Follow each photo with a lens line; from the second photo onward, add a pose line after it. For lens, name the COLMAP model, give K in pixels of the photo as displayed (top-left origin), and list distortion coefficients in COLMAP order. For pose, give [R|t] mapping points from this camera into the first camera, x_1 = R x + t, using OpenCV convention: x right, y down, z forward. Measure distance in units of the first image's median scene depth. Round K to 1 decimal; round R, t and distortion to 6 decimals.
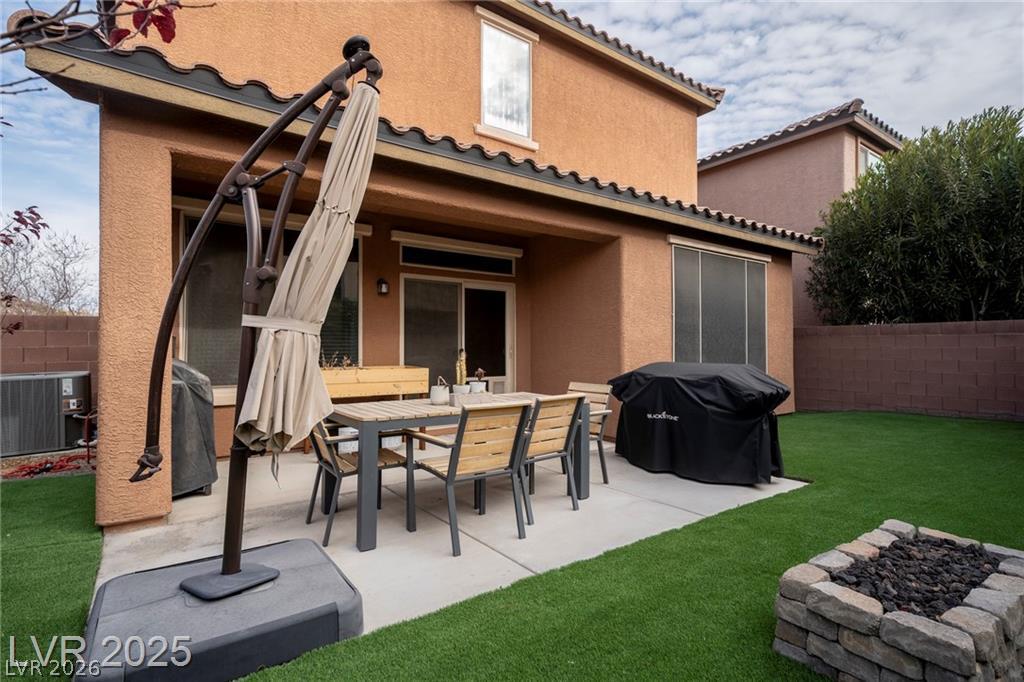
lens RADIAL K [[497.2, 0, 512.0], [0, 497.2, 341.0], [0, 0, 1]] dist [0.016754, 0.000135]
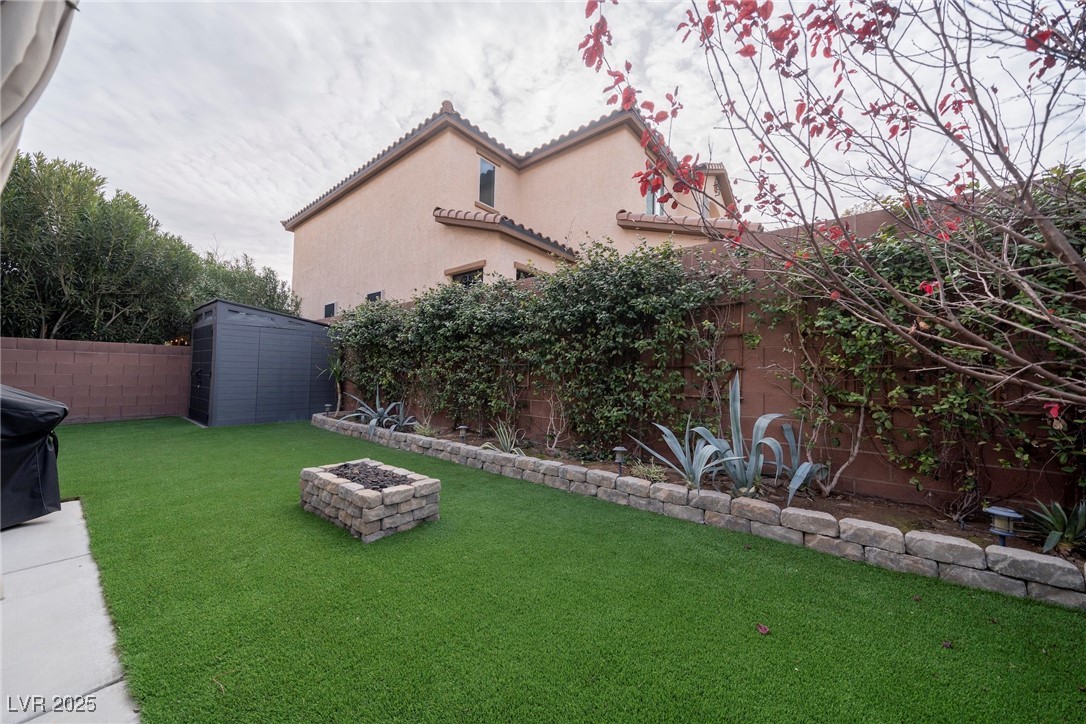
lens RADIAL K [[379.6, 0, 543.0], [0, 379.6, 362.0], [0, 0, 1]] dist [-0.000355, -0.000070]
pose [[-0.263217, 0.021752, 0.964491, -0.591410], [-0.027084, 0.999185, -0.029925, 0.021790], [-0.964356, -0.033999, -0.262413, 0.534671]]
